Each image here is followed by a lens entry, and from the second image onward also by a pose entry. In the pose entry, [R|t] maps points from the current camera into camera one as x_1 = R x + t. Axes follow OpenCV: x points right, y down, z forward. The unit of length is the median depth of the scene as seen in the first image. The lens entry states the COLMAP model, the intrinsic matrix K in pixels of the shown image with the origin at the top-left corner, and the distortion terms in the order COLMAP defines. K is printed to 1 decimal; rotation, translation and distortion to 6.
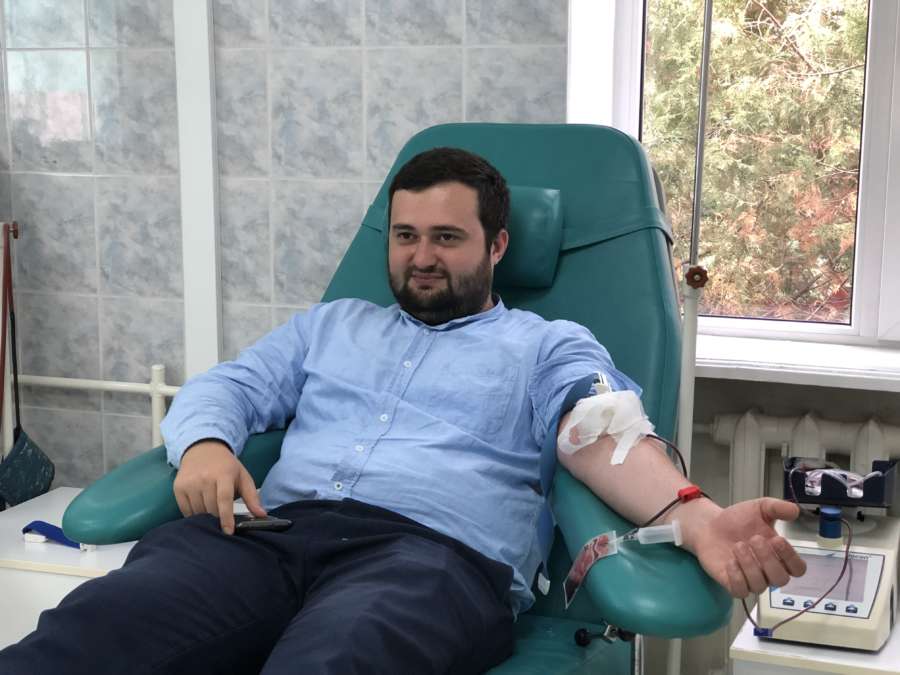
lens RADIAL K [[1529.3, 0, 454.3], [0, 1529.3, 336.9], [0, 0, 1]] dist [0.079422, 0.000000]
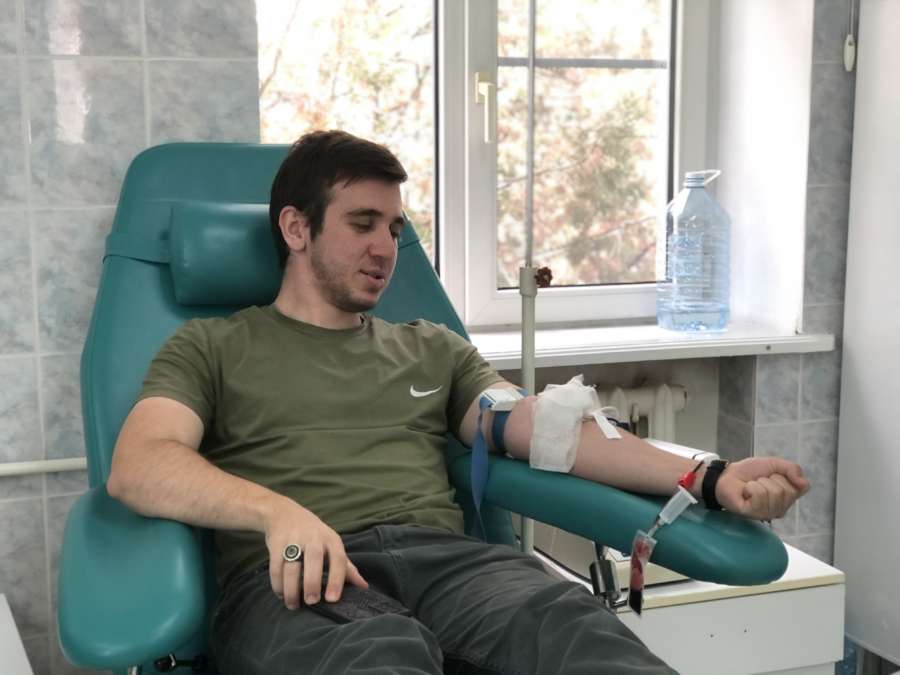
lens RADIAL K [[1529.3, 0, 451.8], [0, 1529.3, 332.4], [0, 0, 1]] dist [0.079422, 0.000000]
pose [[0.727618, -0.105653, 0.677798, -0.505713], [0.115793, 0.992807, 0.030452, -0.031015], [-0.676139, 0.056327, 0.734618, 0.197109]]
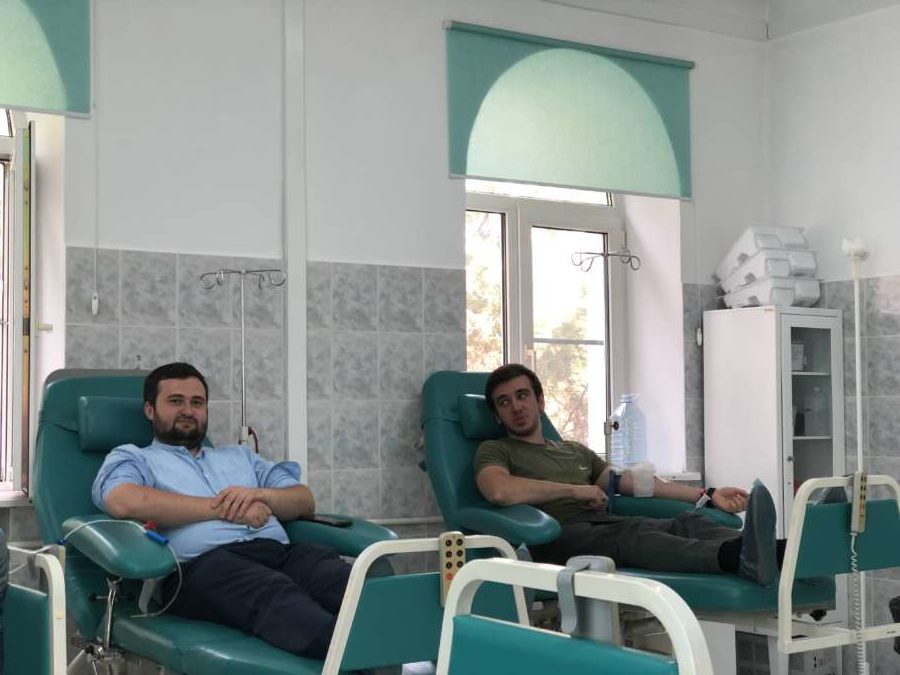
lens RADIAL K [[1529.3, 0, 450.3], [0, 1529.3, 336.4], [0, 0, 1]] dist [0.079422, 0.000000]
pose [[0.539959, 0.036702, 0.840891, -1.676124], [0.146312, 0.979746, -0.136713, 0.097243], [-0.828877, 0.196851, 0.523653, -0.094222]]
